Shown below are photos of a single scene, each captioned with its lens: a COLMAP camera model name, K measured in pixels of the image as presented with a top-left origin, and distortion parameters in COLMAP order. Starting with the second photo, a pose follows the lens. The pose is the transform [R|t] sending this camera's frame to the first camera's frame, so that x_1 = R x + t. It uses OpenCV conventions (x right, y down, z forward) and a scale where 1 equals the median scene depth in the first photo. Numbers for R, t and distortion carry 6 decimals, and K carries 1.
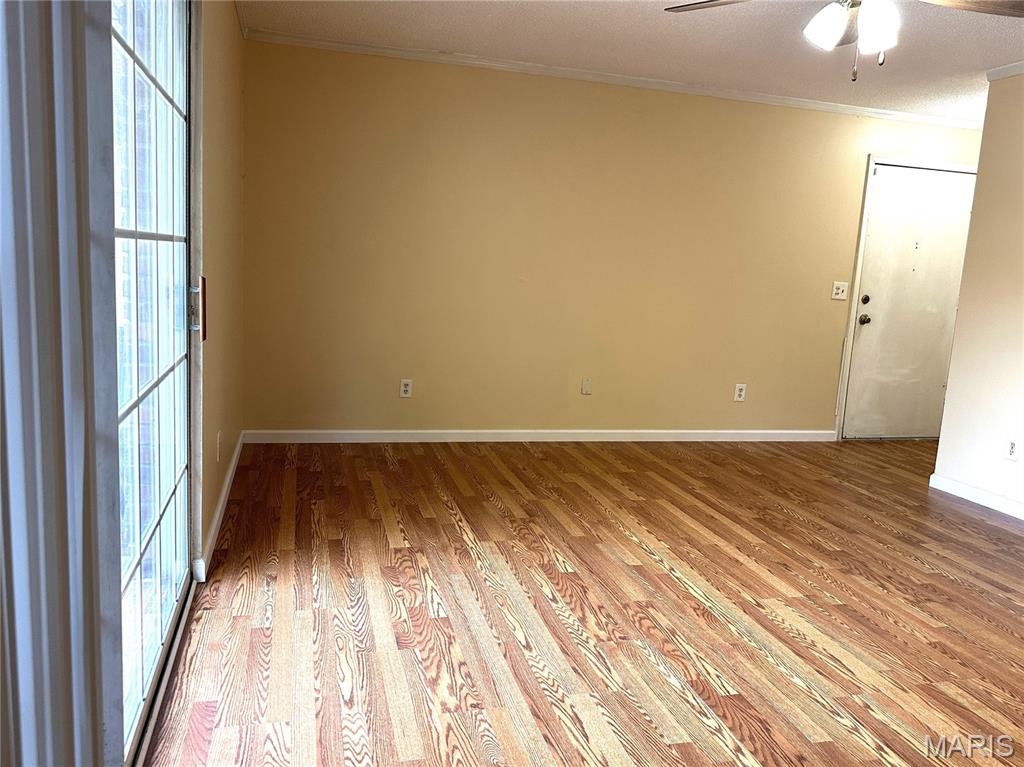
lens RADIAL K [[726.3, 0, 512.0], [0, 726.3, 383.5], [0, 0, 1]] dist [0.023717, -0.032224]
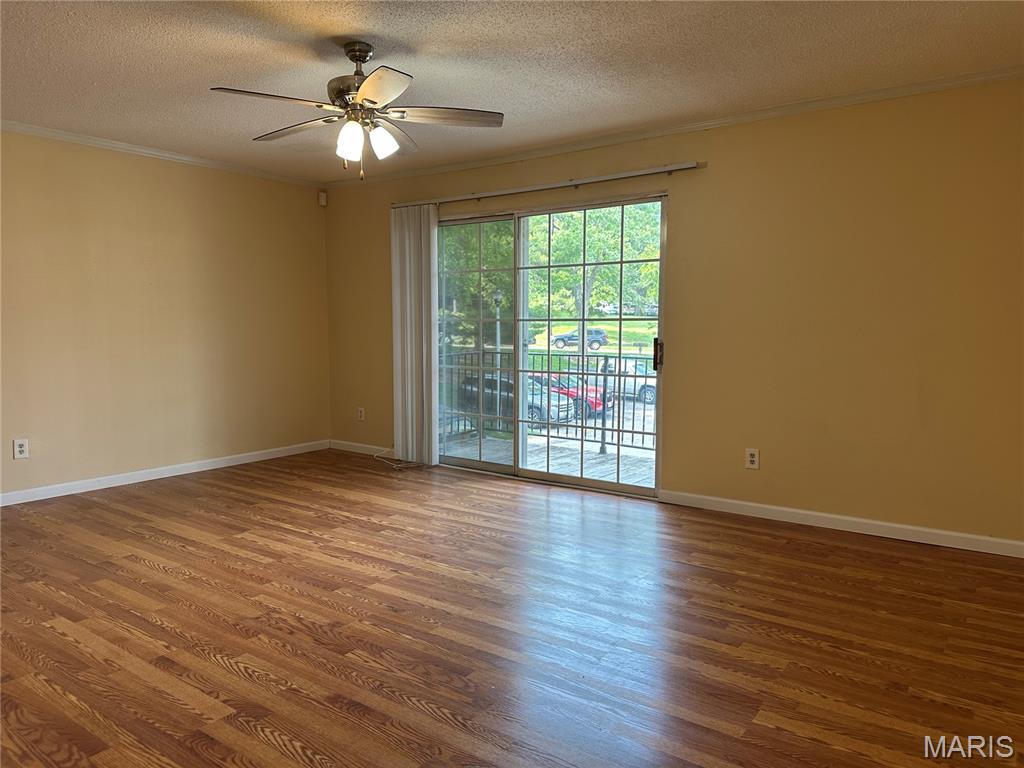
lens RADIAL K [[726.3, 0, 512.0], [0, 726.3, 384.0], [0, 0, 1]] dist [0.023717, -0.032224]
pose [[-0.757061, -0.004512, -0.653329, 0.968283], [-0.154079, 0.973004, 0.171822, -0.248761], [0.634916, 0.230744, -0.737318, 1.898837]]
